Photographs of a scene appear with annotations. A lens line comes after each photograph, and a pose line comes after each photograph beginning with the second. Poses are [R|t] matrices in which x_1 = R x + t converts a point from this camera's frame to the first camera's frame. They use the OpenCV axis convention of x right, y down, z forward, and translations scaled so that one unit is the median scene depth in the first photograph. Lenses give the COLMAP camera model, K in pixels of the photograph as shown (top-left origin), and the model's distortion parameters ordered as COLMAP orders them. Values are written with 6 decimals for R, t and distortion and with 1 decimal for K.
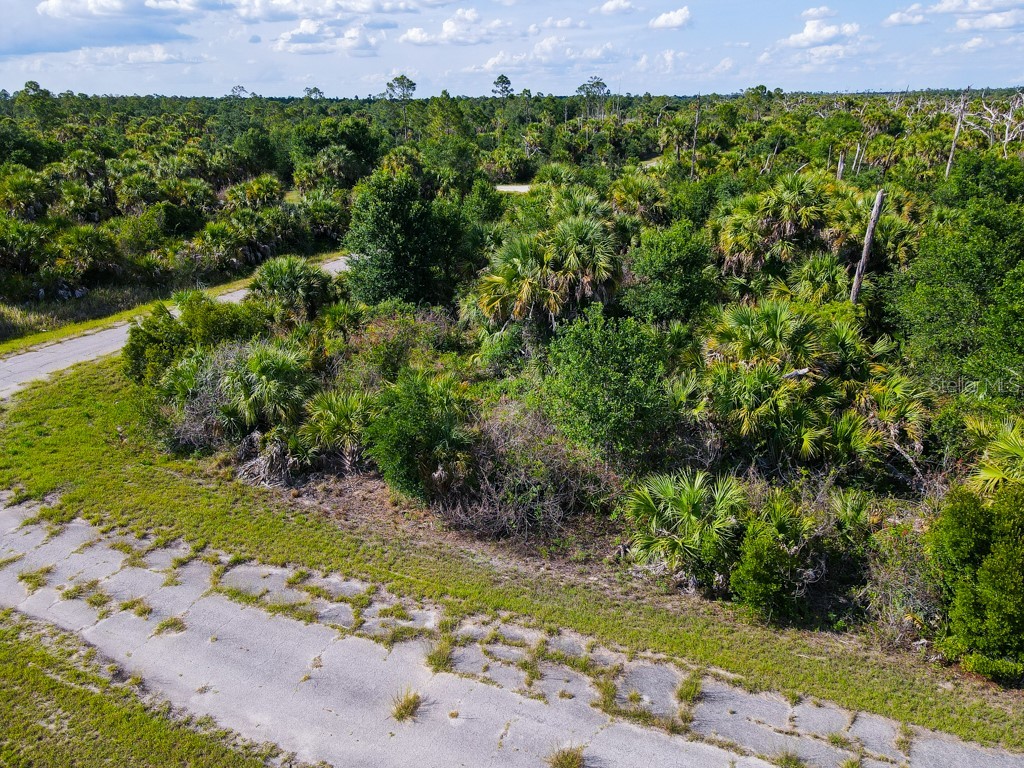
lens RADIAL K [[748.5, 0, 506.2], [0, 748.5, 383.9], [0, 0, 1]] dist [0.025278, -0.002271]
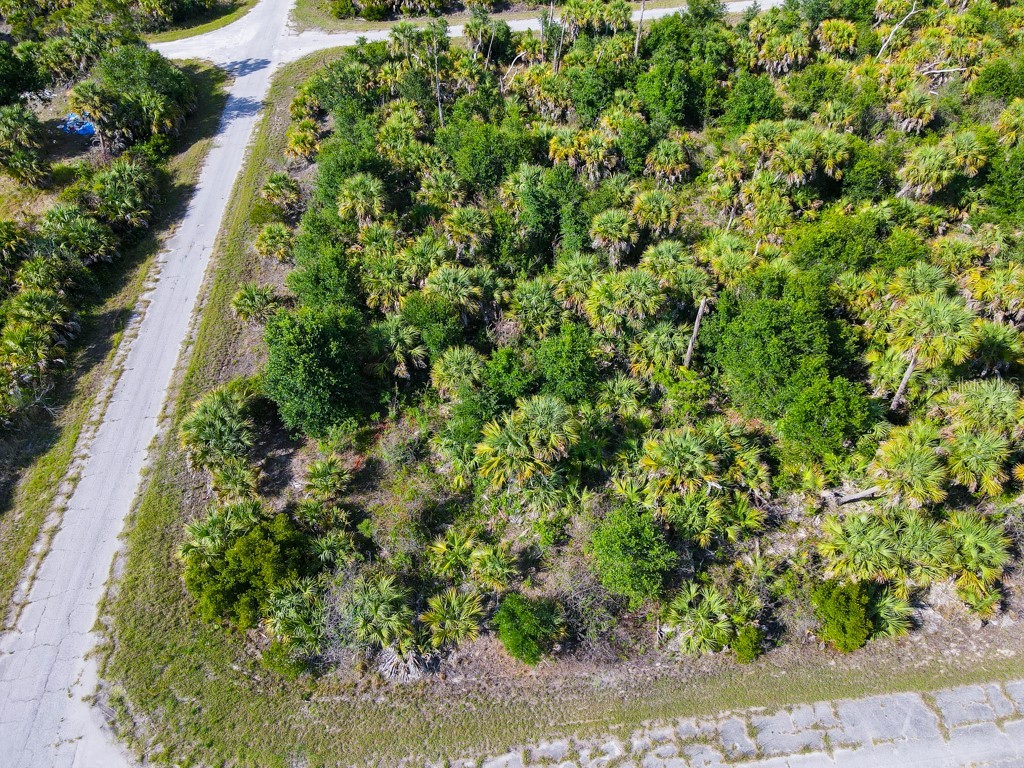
lens RADIAL K [[748.5, 0, 507.9], [0, 748.5, 380.2], [0, 0, 1]] dist [0.025278, -0.002271]
pose [[0.866389, -0.363527, 0.342372, -0.506012], [0.198490, 0.879814, 0.431889, -1.063262], [-0.458228, -0.306227, 0.834418, -0.118302]]
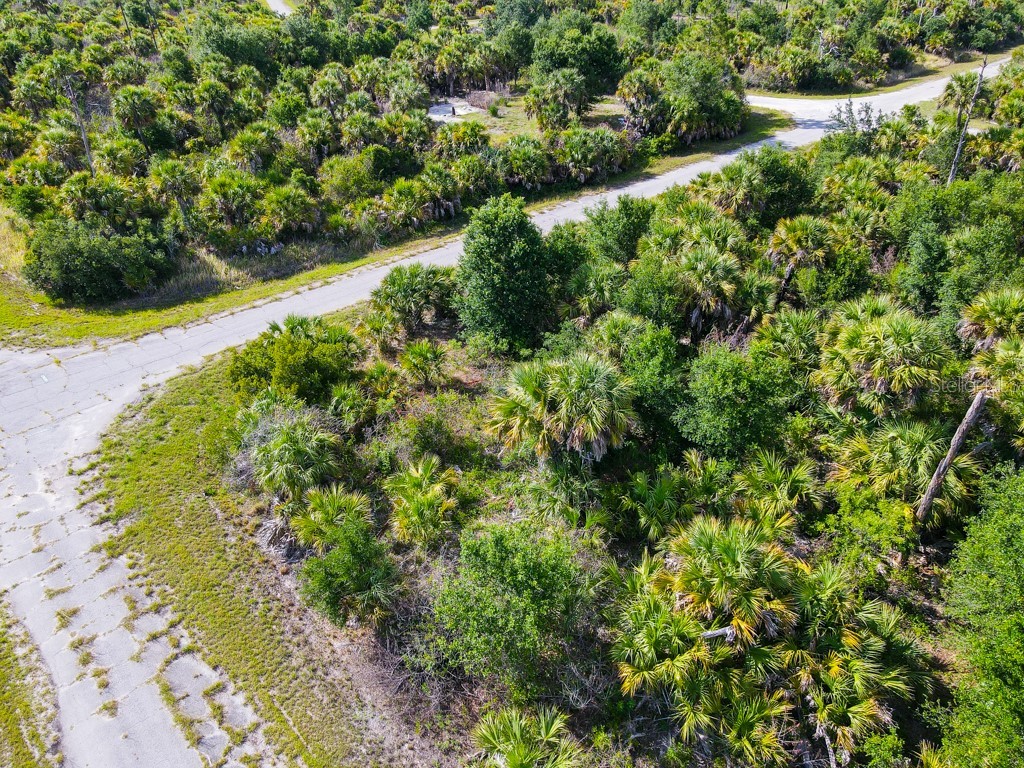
lens RADIAL K [[748.5, 0, 503.7], [0, 748.5, 383.9], [0, 0, 1]] dist [0.025278, -0.002271]
pose [[0.912717, 0.210892, -0.349959, 0.410200], [-0.135076, 0.964083, 0.228688, -0.484554], [0.385619, -0.161457, 0.908422, 0.131124]]
